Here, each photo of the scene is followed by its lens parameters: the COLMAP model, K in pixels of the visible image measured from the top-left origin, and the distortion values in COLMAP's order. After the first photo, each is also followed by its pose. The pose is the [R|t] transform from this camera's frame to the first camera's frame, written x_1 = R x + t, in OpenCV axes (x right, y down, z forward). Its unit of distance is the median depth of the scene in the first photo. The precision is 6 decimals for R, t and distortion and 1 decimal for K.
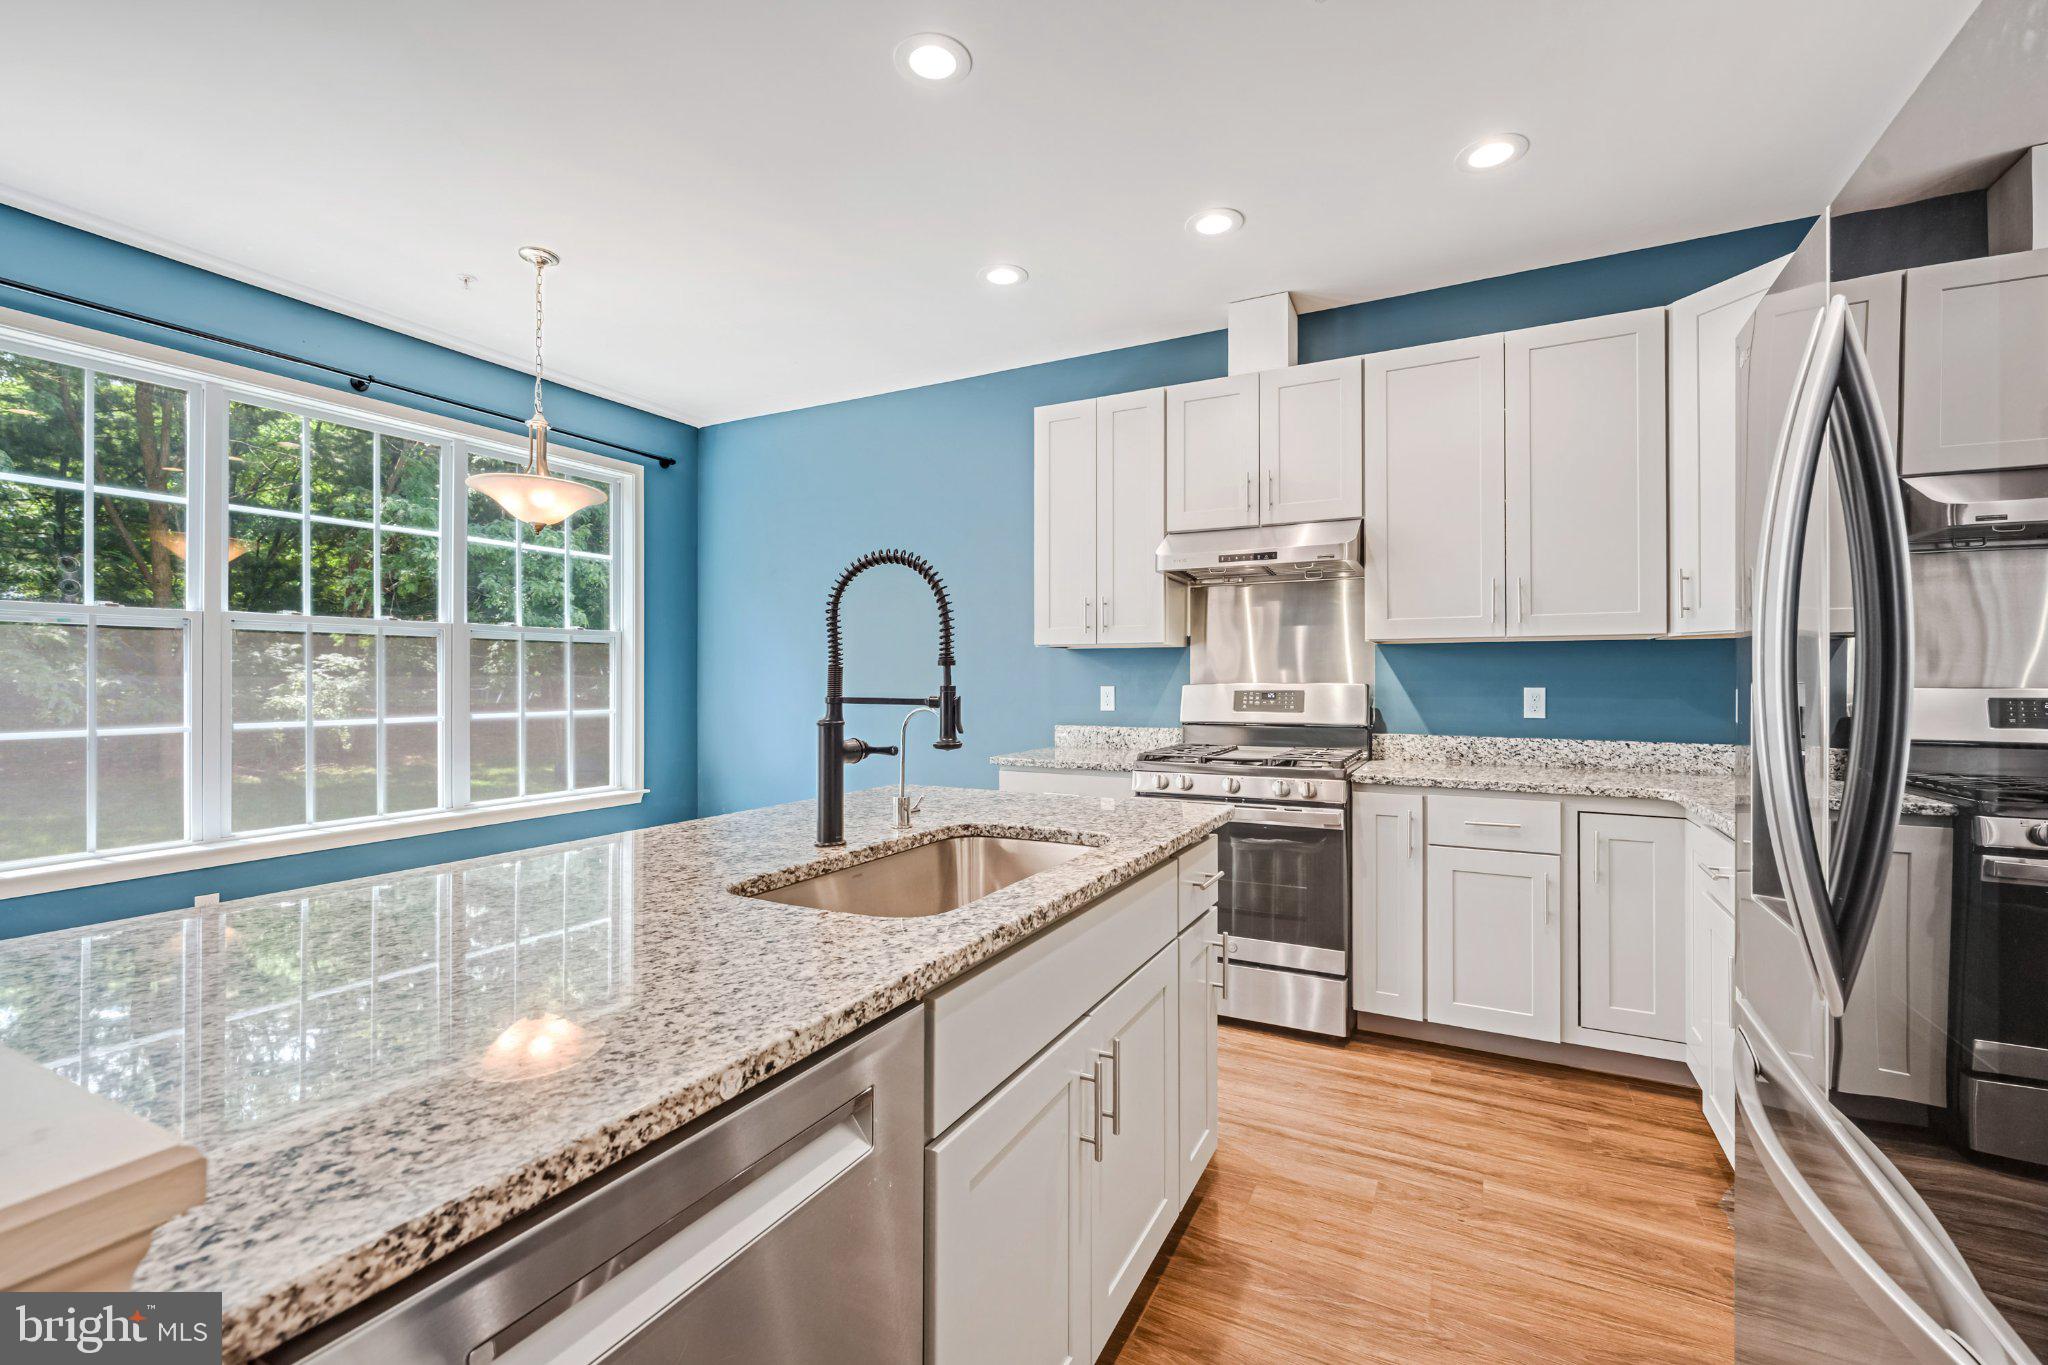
lens RADIAL K [[865.7, 0, 1024.4], [0, 865.7, 678.5], [0, 0, 1]] dist [-0.001569, 0.002005]
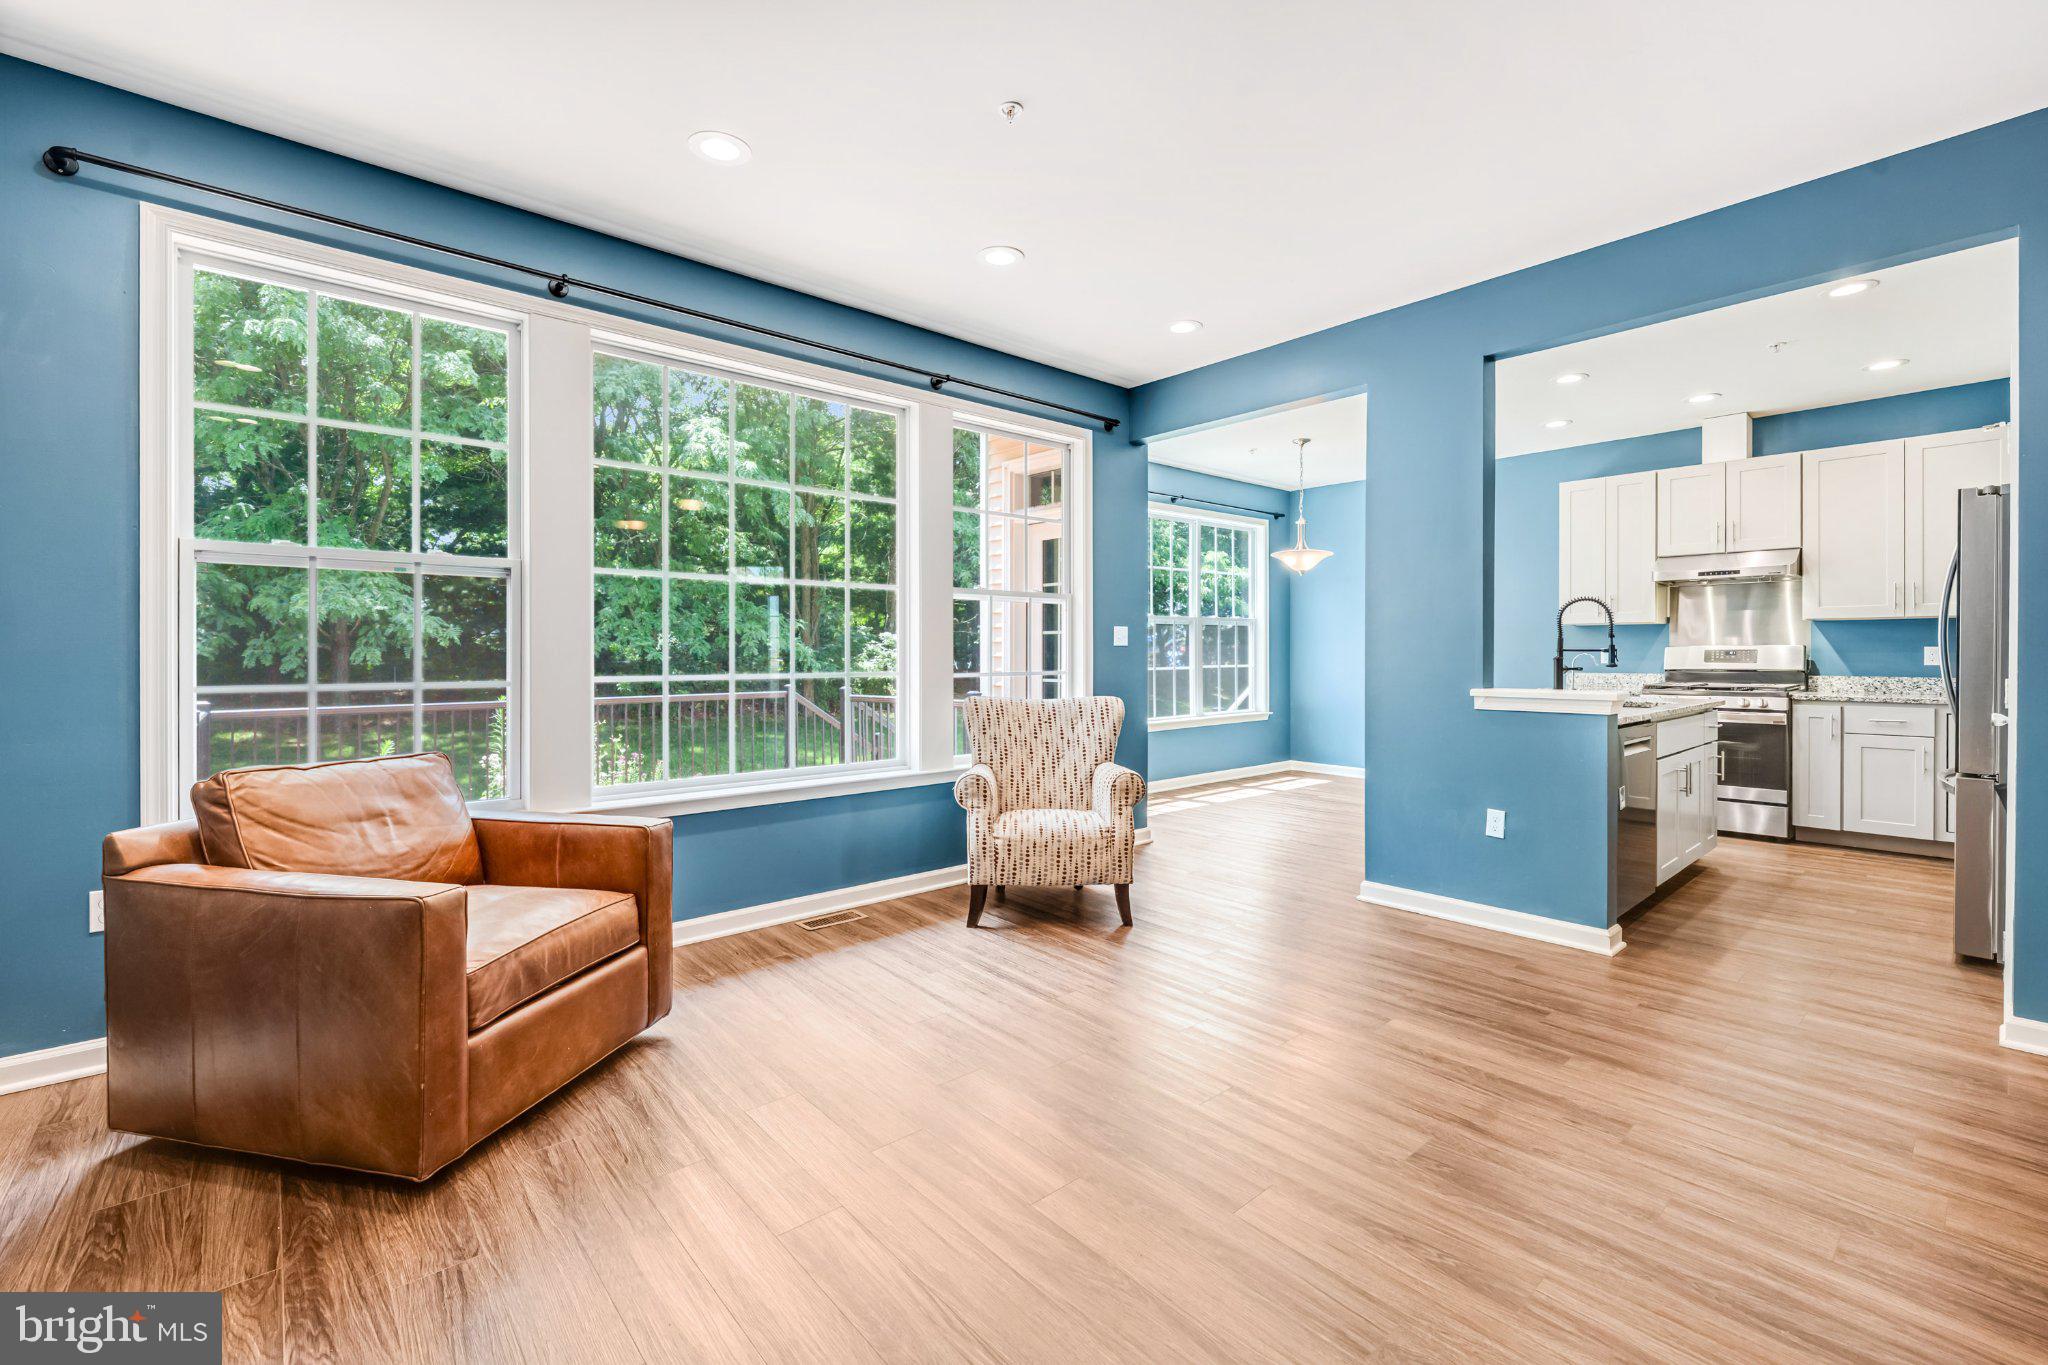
lens RADIAL K [[865.7, 0, 1040.6], [0, 865.7, 663.3], [0, 0, 1]] dist [-0.001569, 0.002005]
pose [[0.936759, -0.001243, -0.349973, -0.380719], [0.006170, 0.999897, 0.012965, 0.010158], [0.349921, -0.014305, 0.936670, -1.030144]]
